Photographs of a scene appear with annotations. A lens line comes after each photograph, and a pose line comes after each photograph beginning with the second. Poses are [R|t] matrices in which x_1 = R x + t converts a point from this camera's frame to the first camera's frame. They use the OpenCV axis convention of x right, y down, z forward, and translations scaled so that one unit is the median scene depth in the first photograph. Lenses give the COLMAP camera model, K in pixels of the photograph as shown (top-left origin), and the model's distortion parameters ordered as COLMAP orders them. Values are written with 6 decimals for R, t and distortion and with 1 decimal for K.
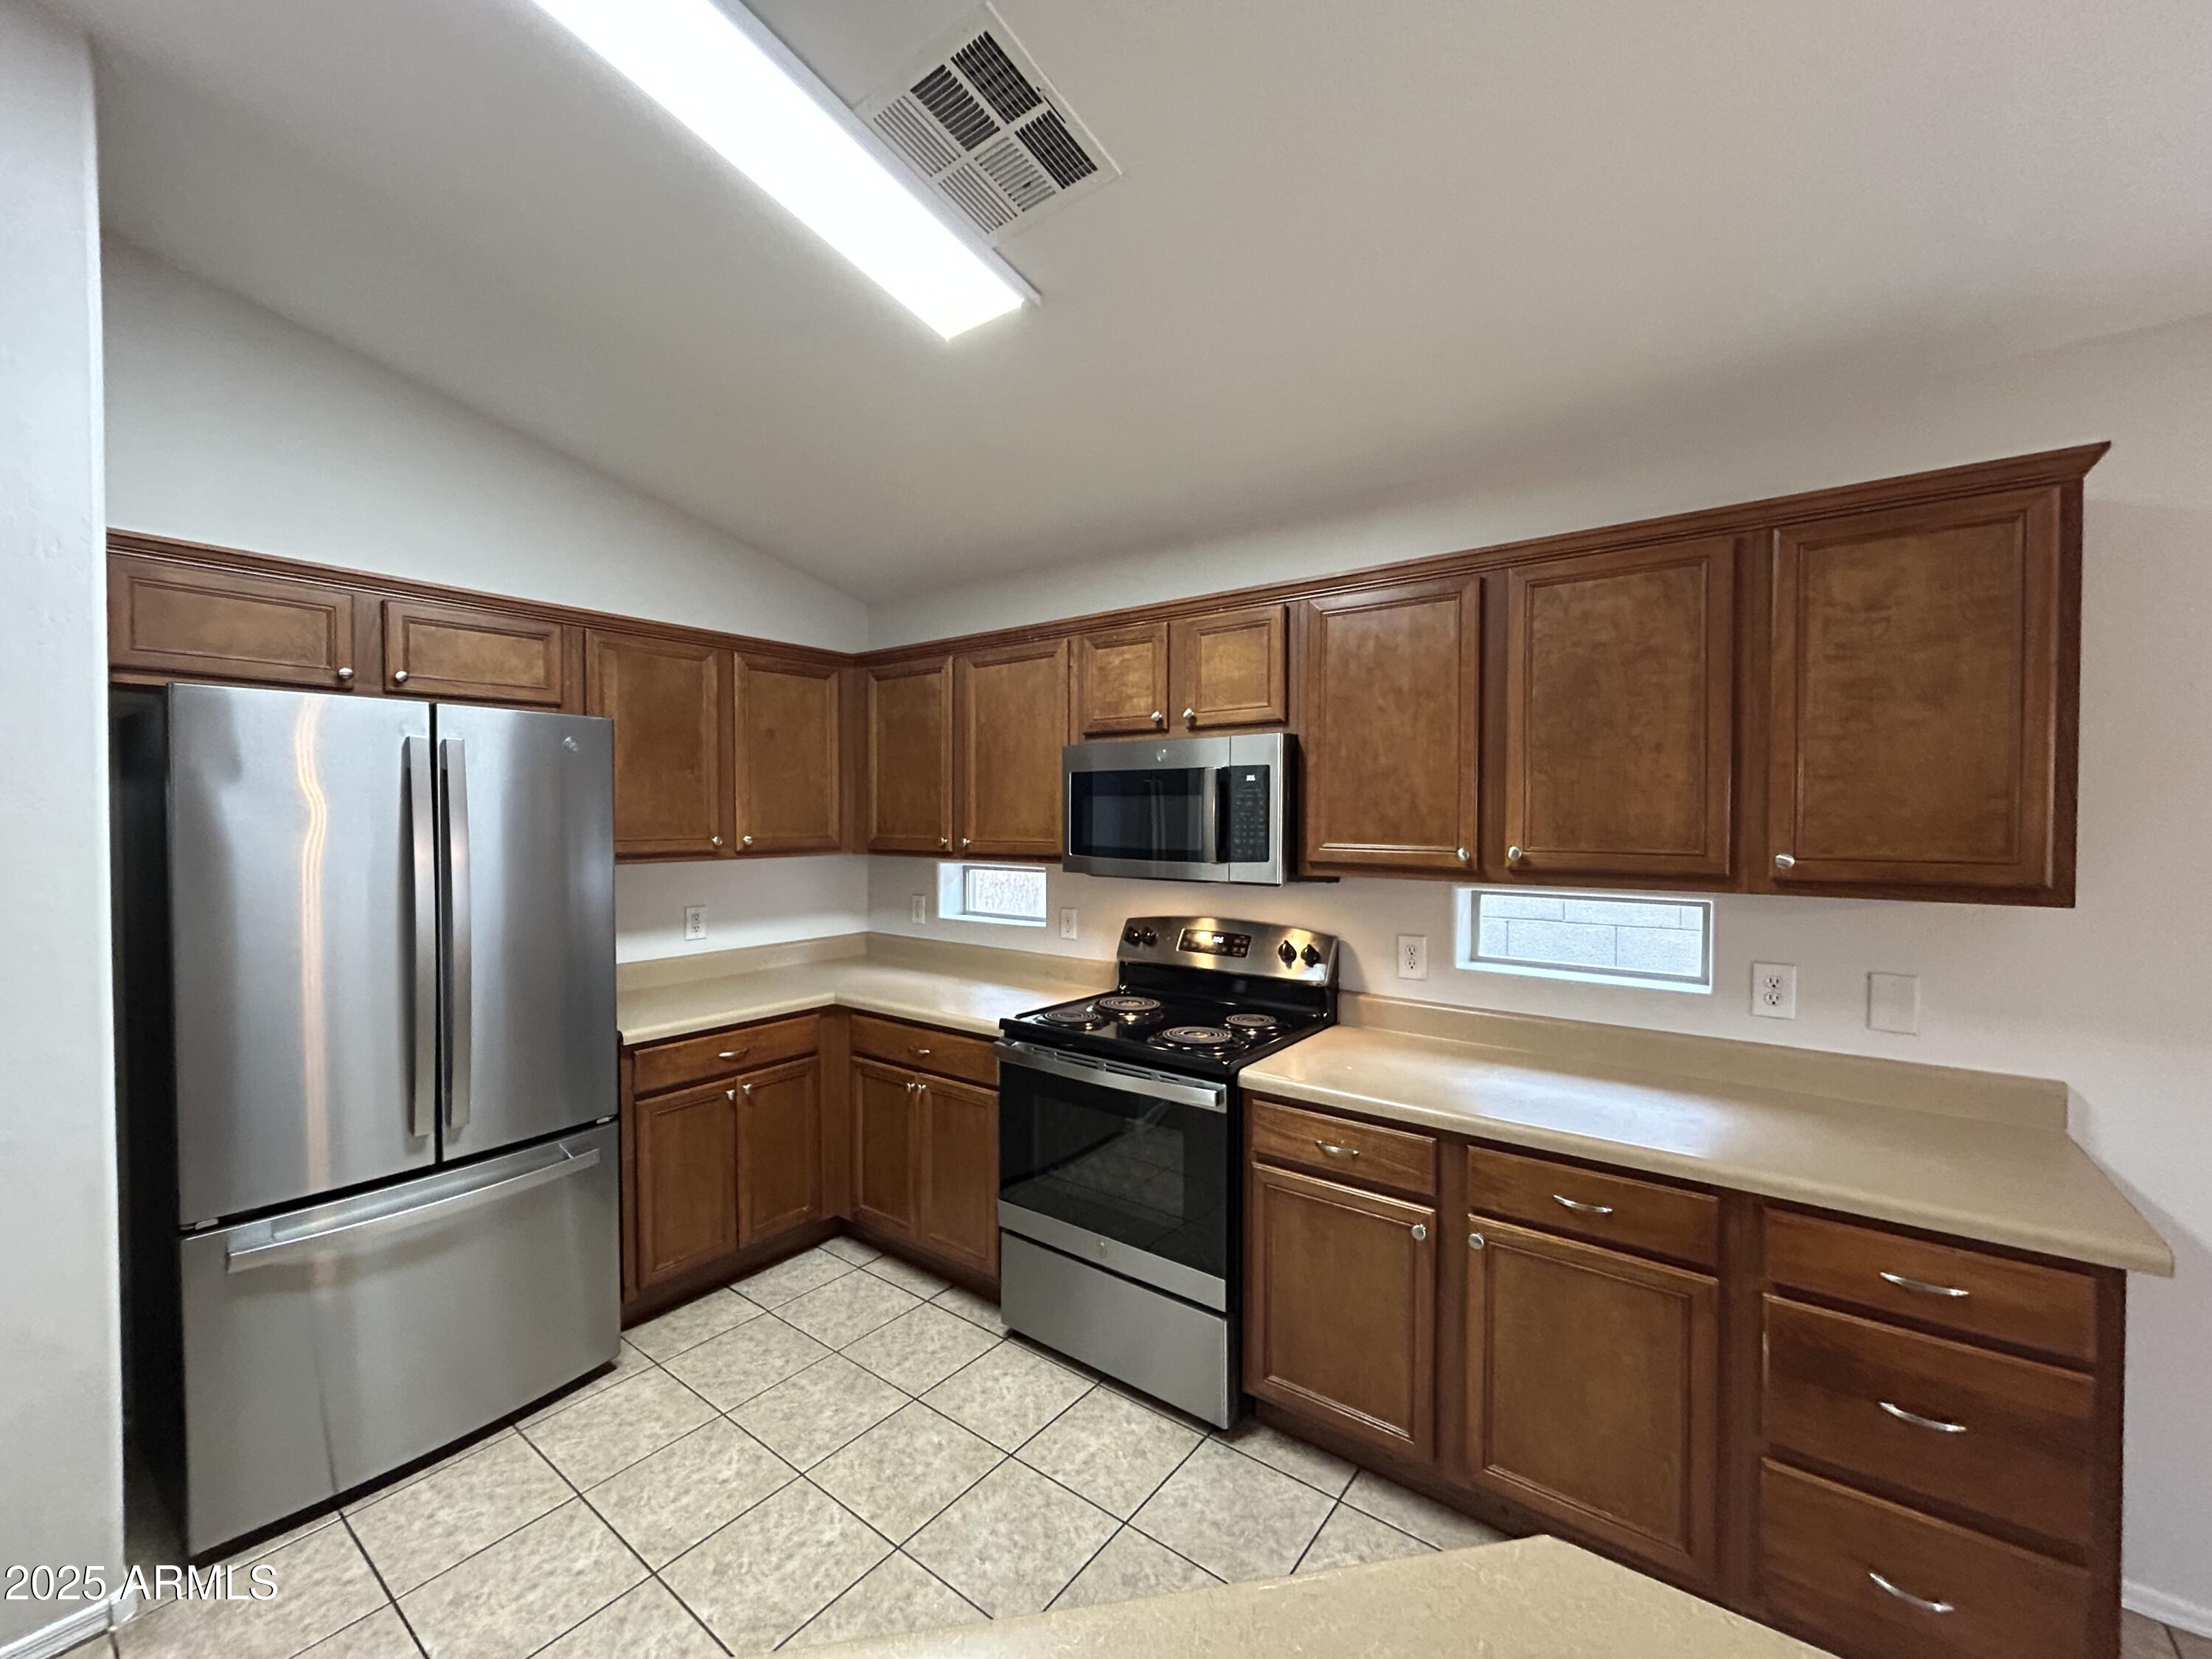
lens RADIAL K [[899.6, 0, 1101.0], [0, 899.6, 826.8], [0, 0, 1]] dist [0.013662, 0.000300]
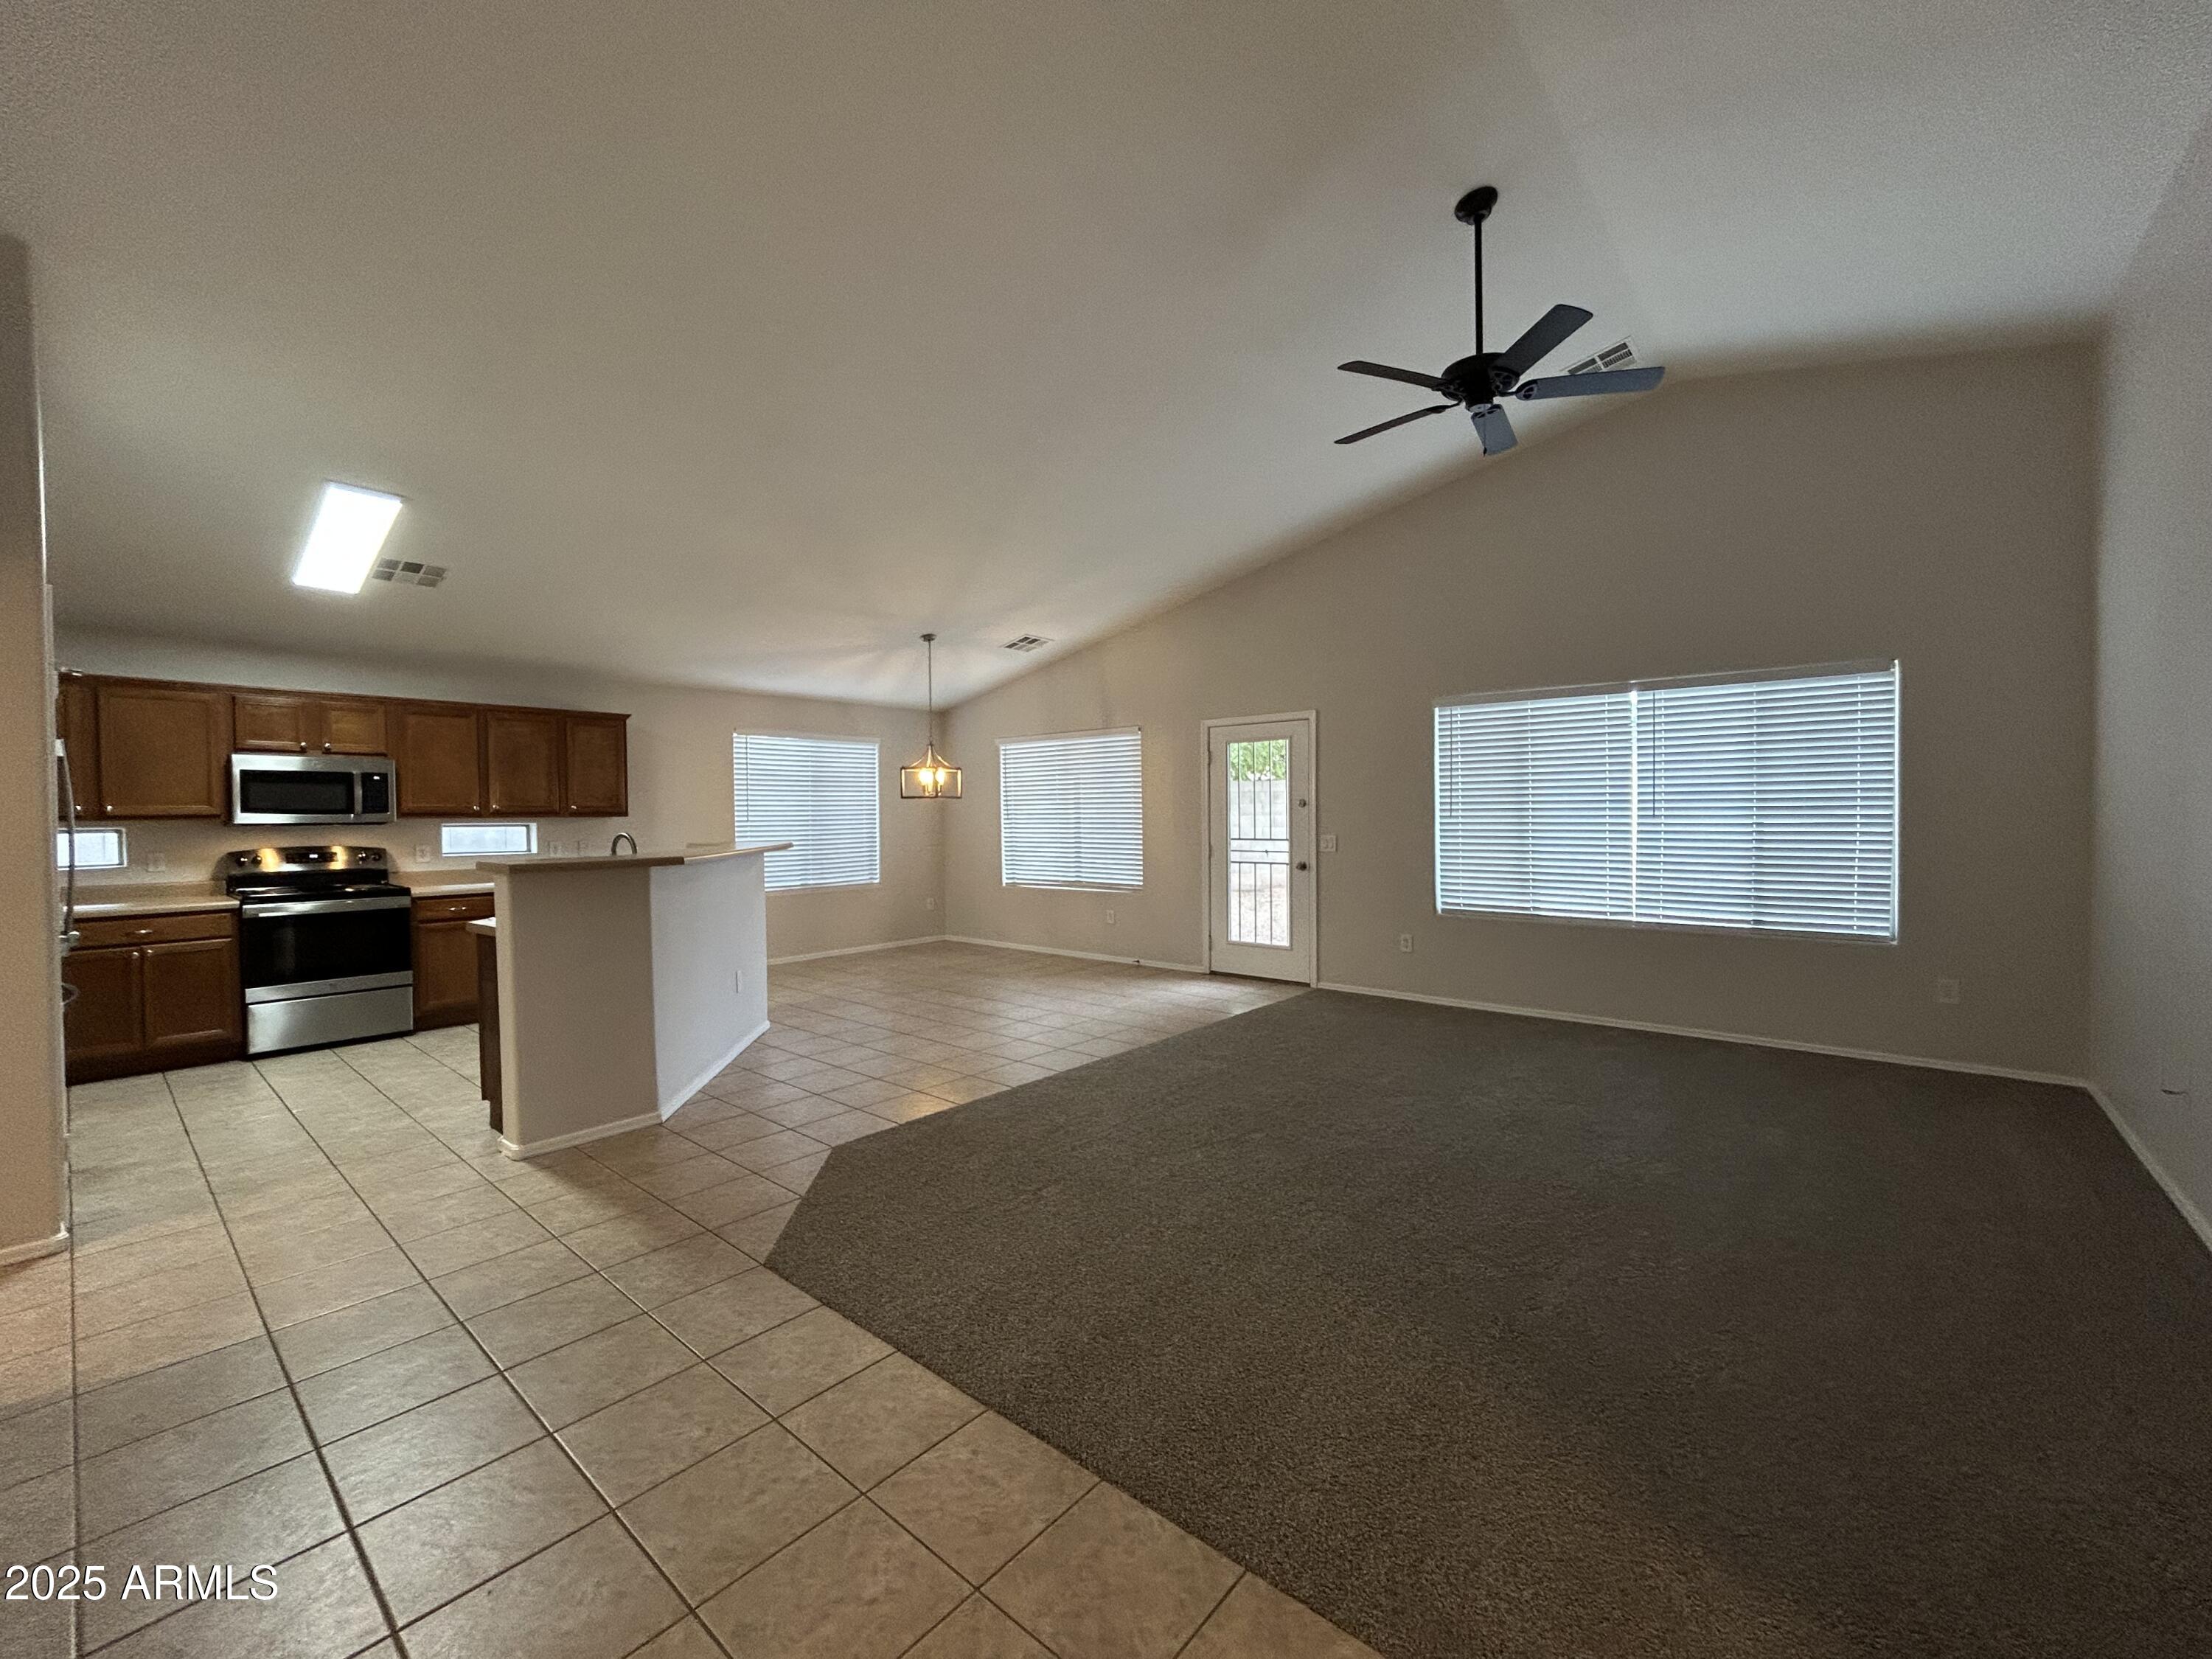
lens RADIAL K [[899.6, 0, 1106.0], [0, 899.6, 831.6], [0, 0, 1]] dist [0.013662, 0.000300]
pose [[0.051821, -0.021519, 0.998425, -2.013814], [0.022718, 0.999534, 0.020364, 0.076862], [-0.998398, 0.021627, 0.052286, -0.976141]]
